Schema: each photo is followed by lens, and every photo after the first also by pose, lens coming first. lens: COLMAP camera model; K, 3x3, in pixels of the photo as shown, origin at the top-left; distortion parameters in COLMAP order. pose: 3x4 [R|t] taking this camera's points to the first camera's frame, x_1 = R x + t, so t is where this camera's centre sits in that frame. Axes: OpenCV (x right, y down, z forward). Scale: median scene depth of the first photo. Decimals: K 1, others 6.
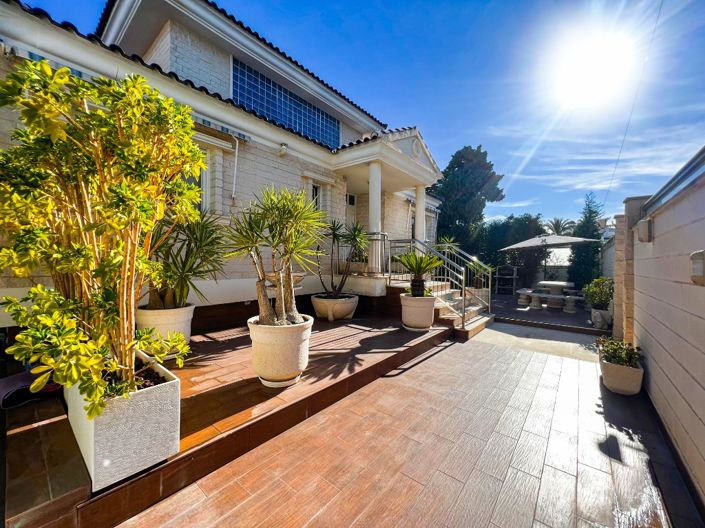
lens RADIAL K [[280.9, 0, 351.4], [0, 280.9, 264.0], [0, 0, 1]] dist [0.001056, -0.000178]
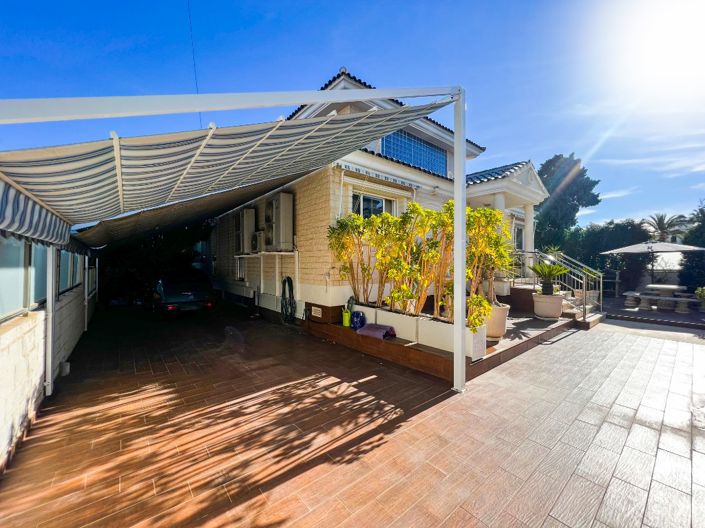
lens RADIAL K [[280.9, 0, 353.5], [0, 280.9, 264.2], [0, 0, 1]] dist [0.001056, -0.000178]
pose [[0.980622, -0.010713, -0.195617, -0.257560], [0.008412, 0.999885, -0.012594, -0.015407], [0.195729, 0.010705, 0.980600, -0.319842]]
